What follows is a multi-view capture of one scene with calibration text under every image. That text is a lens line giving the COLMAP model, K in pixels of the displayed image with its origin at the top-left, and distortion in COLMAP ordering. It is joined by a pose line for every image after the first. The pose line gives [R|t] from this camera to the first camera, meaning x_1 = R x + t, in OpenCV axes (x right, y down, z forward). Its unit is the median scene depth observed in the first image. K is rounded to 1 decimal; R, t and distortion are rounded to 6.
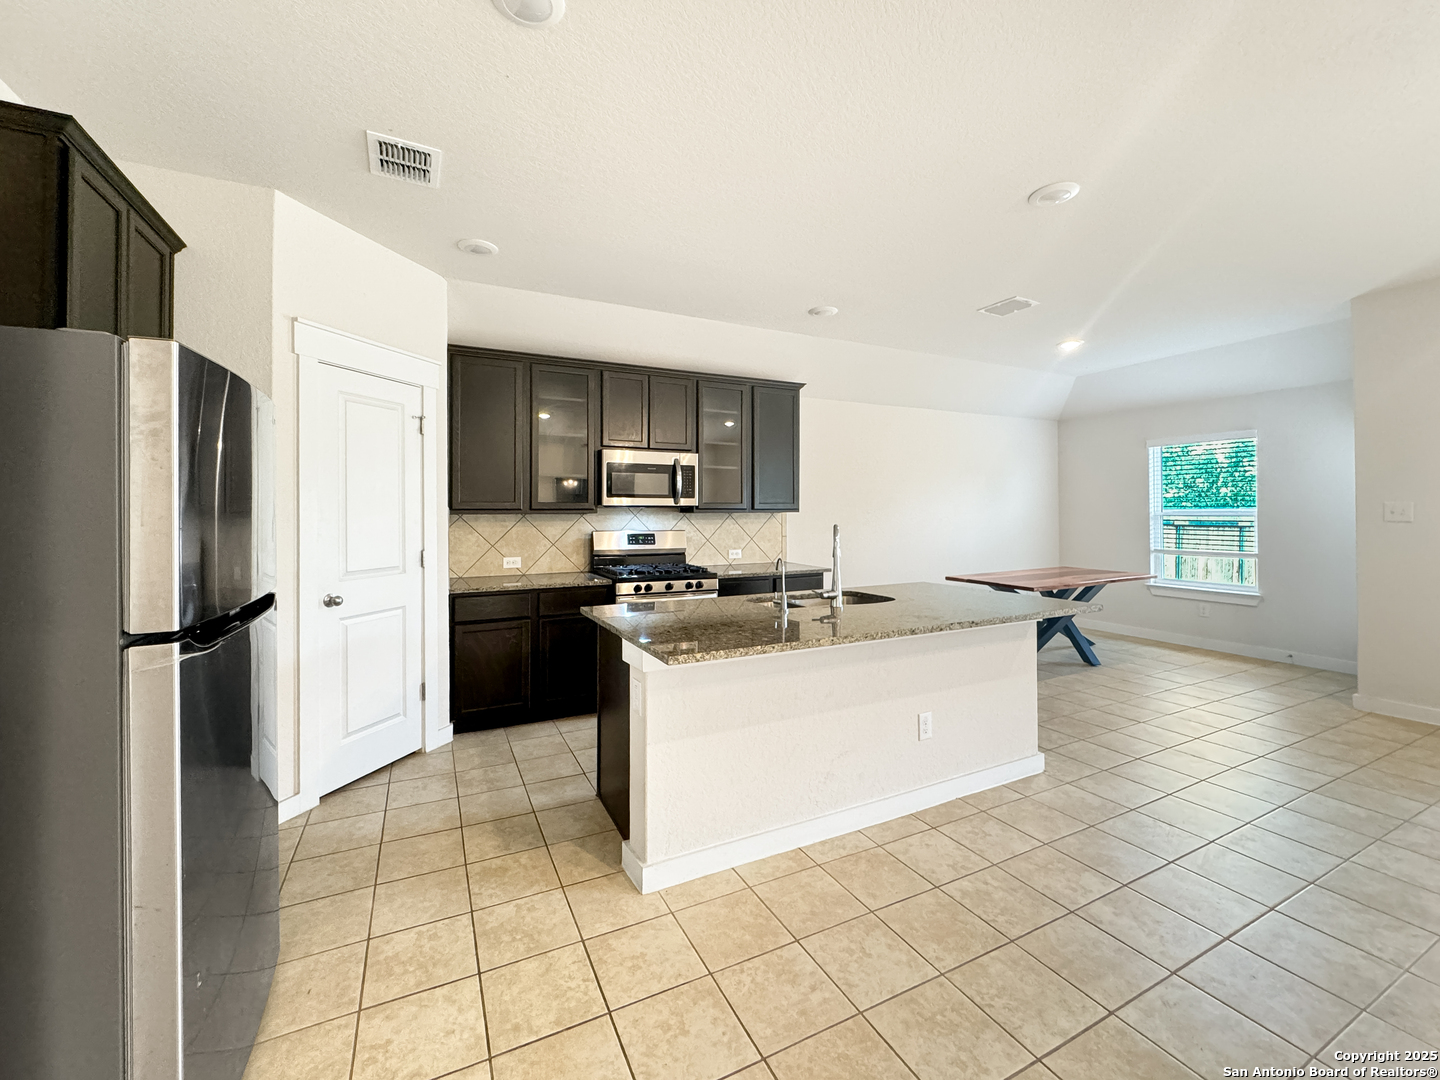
lens RADIAL K [[589.7, 0, 716.7], [0, 589.7, 513.1], [0, 0, 1]] dist [-0.001859, -0.000633]
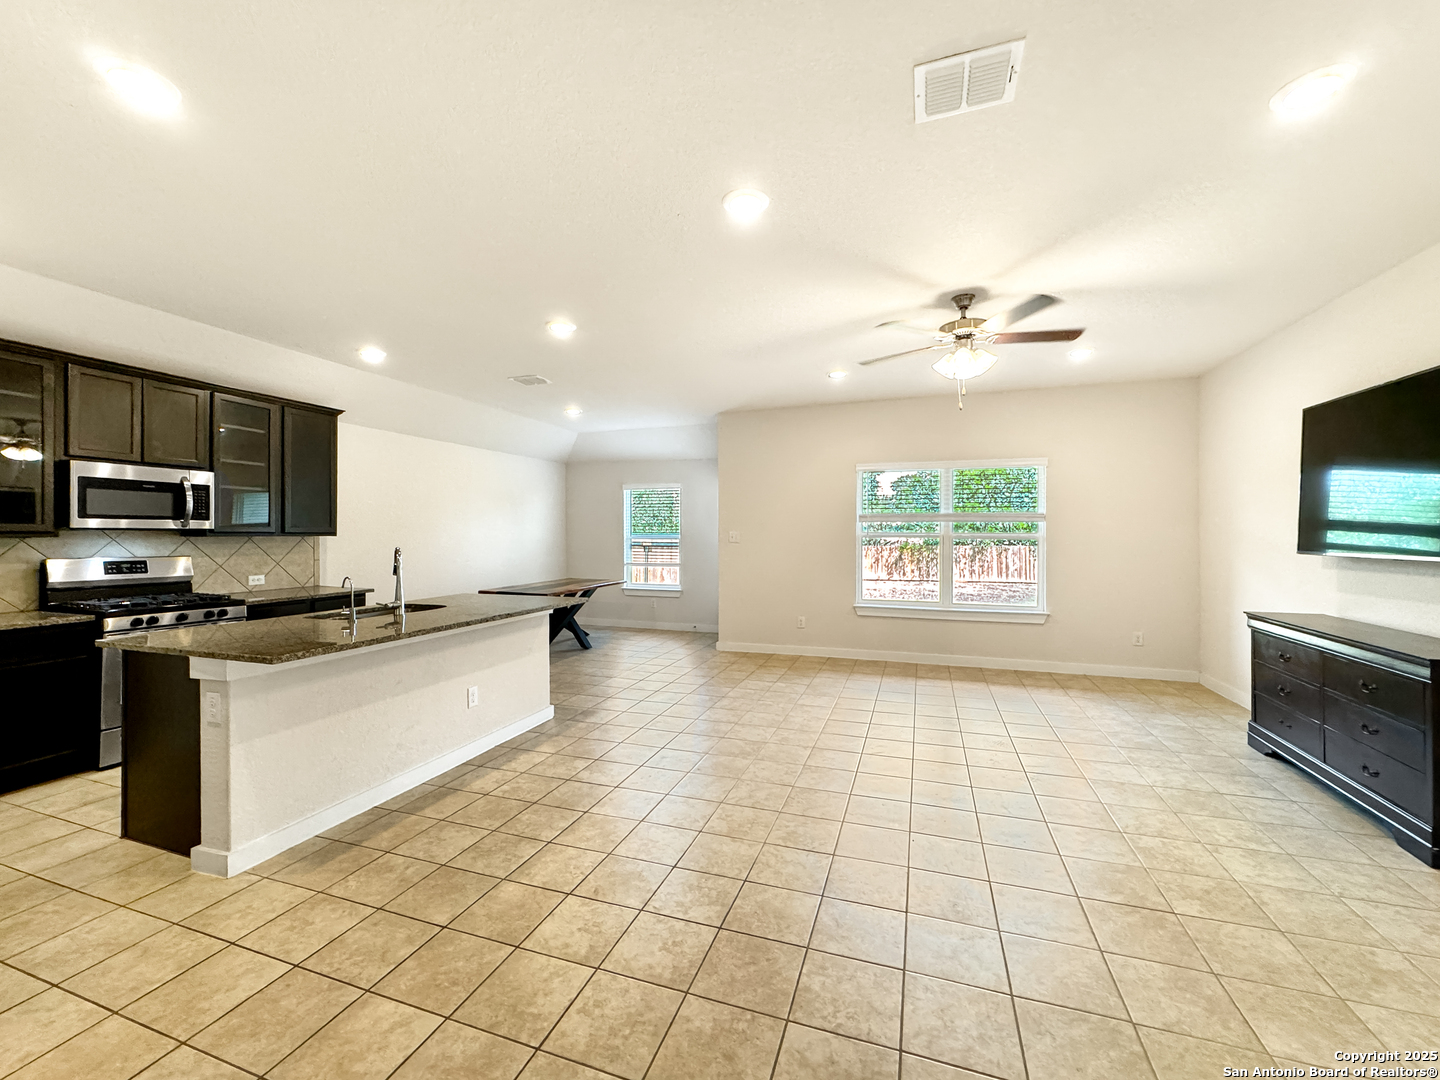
lens RADIAL K [[589.7, 0, 717.0], [0, 589.7, 537.3], [0, 0, 1]] dist [-0.001859, -0.000633]
pose [[0.715850, 0.000863, 0.698254, -0.128885], [-0.004052, 0.999988, 0.002917, -0.005916], [-0.698243, -0.004917, 0.715844, -0.241206]]
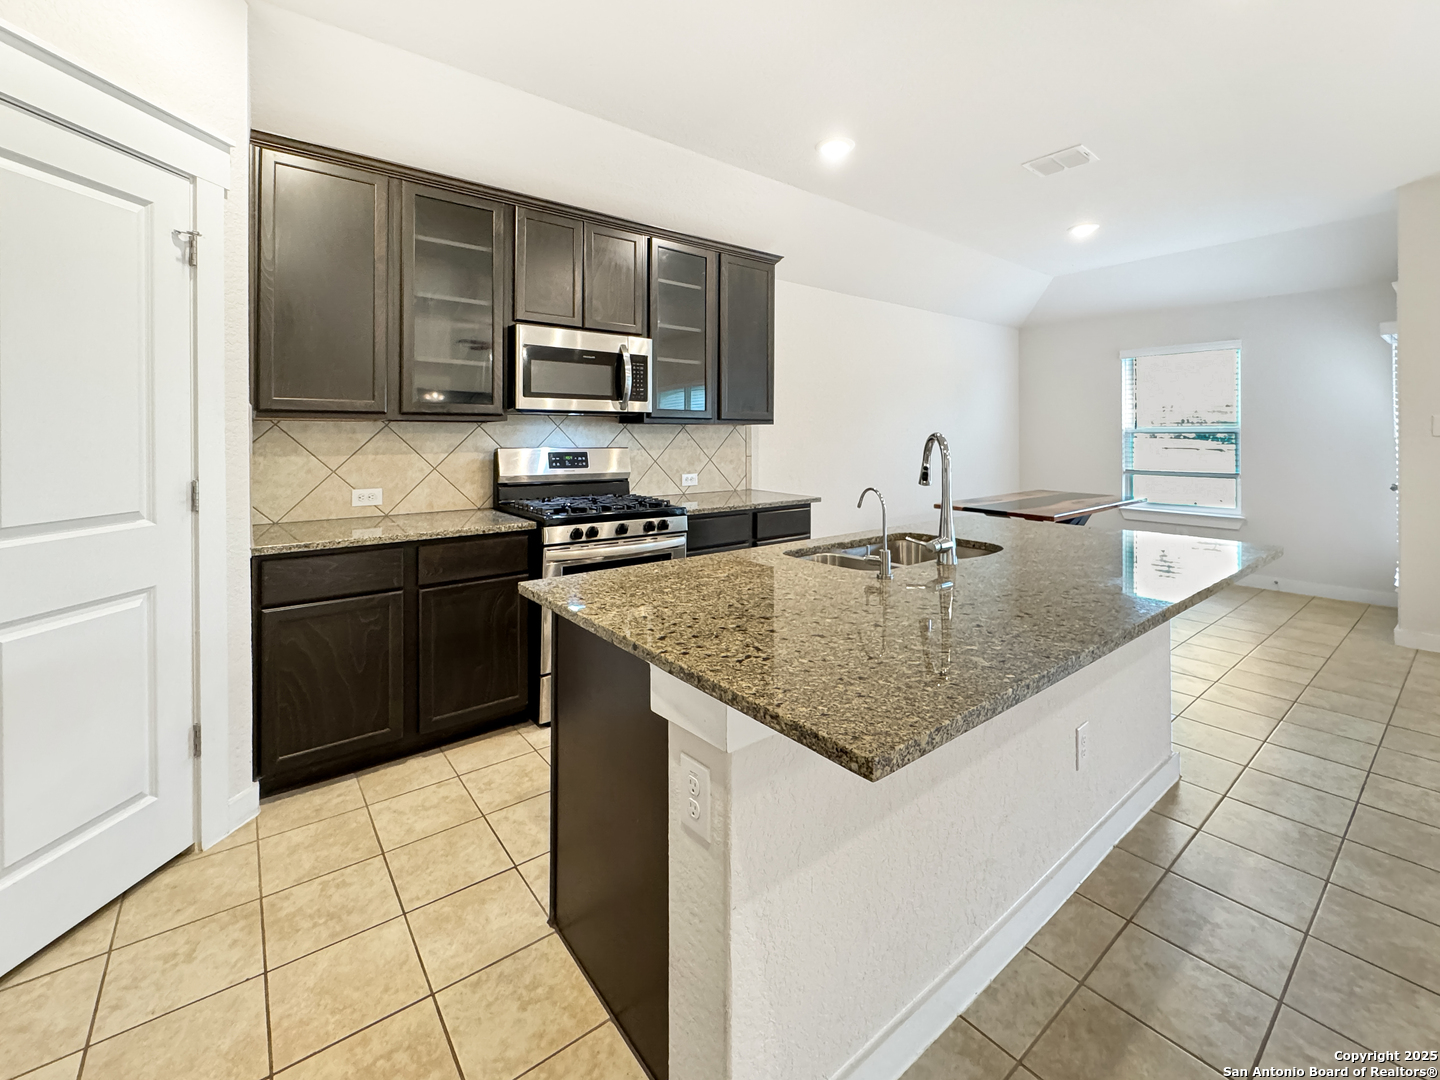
lens RADIAL K [[618.3, 0, 717.5], [0, 618.3, 438.8], [0, 0, 1]] dist [-0.003562, 0.001152]
pose [[0.978967, 0.003121, 0.203993, -0.122467], [-0.004500, 0.999970, 0.006295, 0.016296], [-0.203967, -0.007081, 0.978952, 0.294338]]
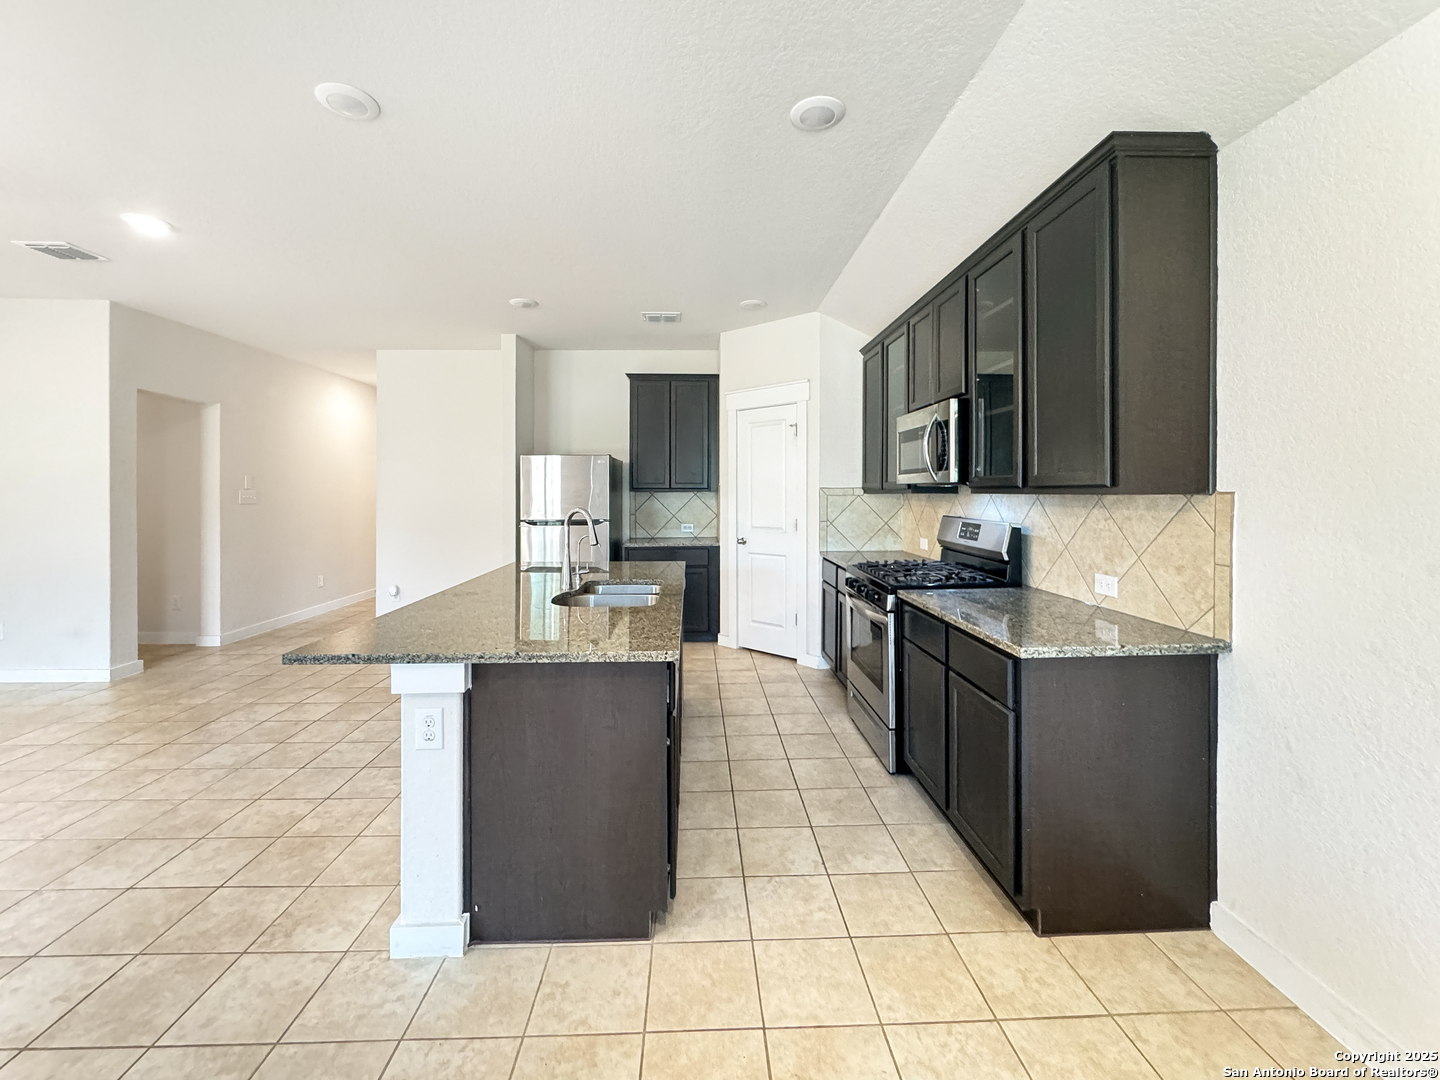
lens RADIAL K [[589.7, 0, 712.4], [0, 589.7, 491.7], [0, 0, 1]] dist [-0.001859, -0.000633]
pose [[-0.410515, 0.004649, -0.911842, 0.735554], [0.003984, 0.999987, 0.003305, -0.006515], [0.911845, -0.002276, -0.410528, 1.182871]]
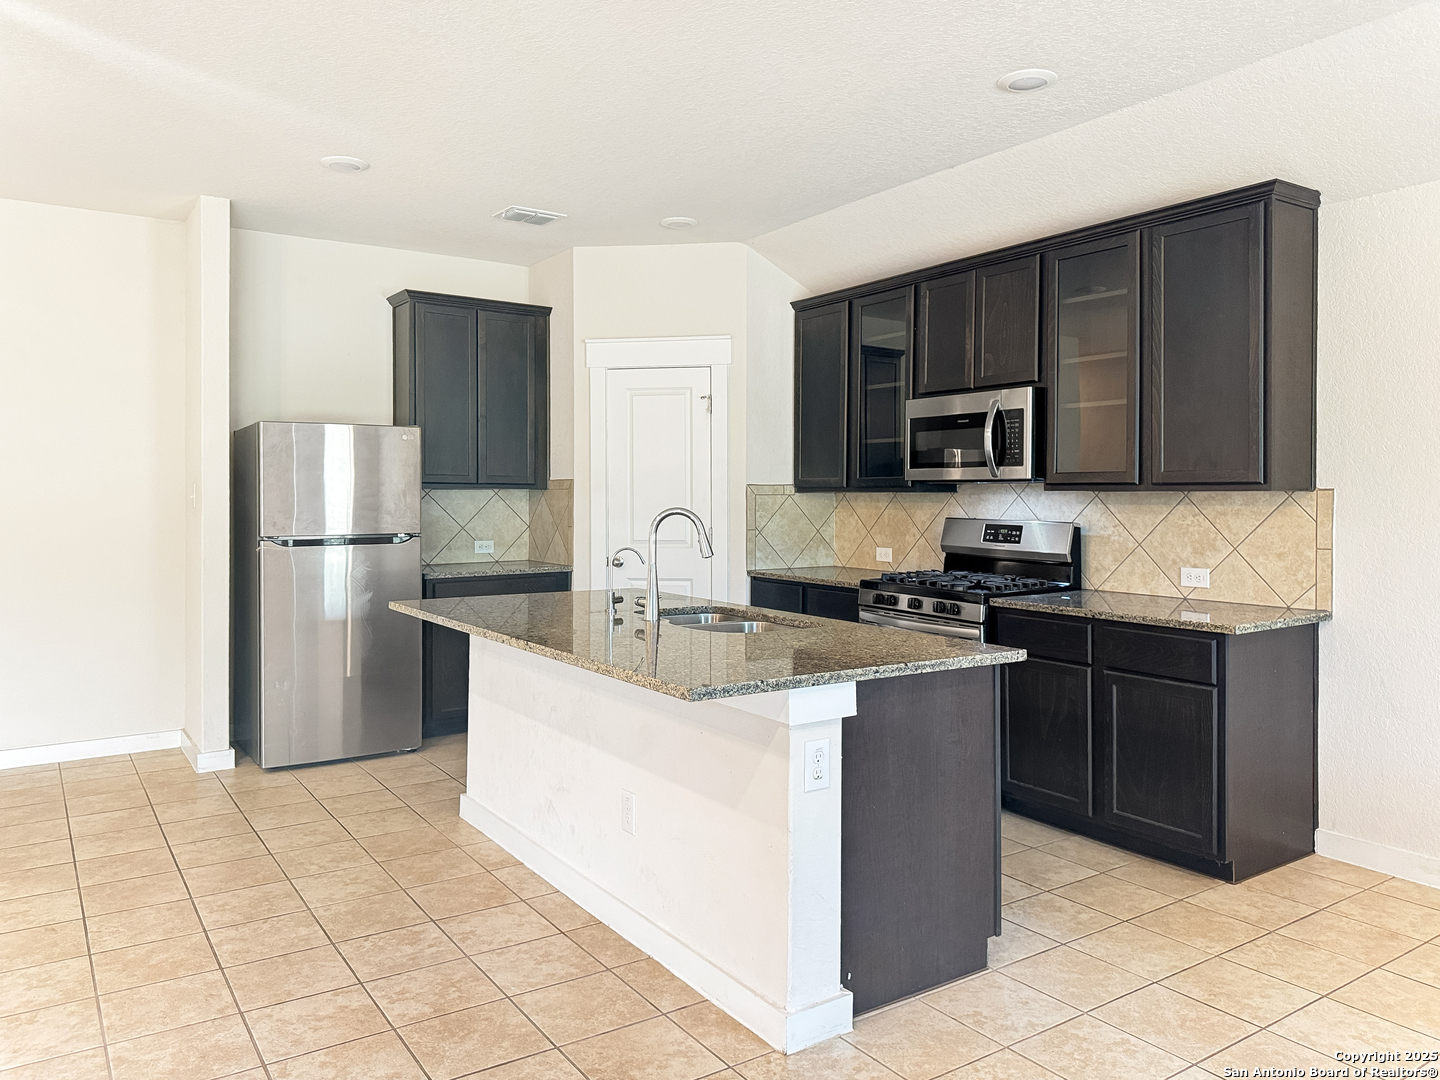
lens RADIAL K [[1030.9, 0, 715.5], [0, 1030.9, 487.0], [0, 0, 1]] dist [0.037268, -0.043618]
pose [[0.132286, -0.003618, -0.991205, 1.054995], [-0.003133, 0.999987, -0.004068, 0.000816], [0.991207, 0.003643, 0.132273, 0.654689]]
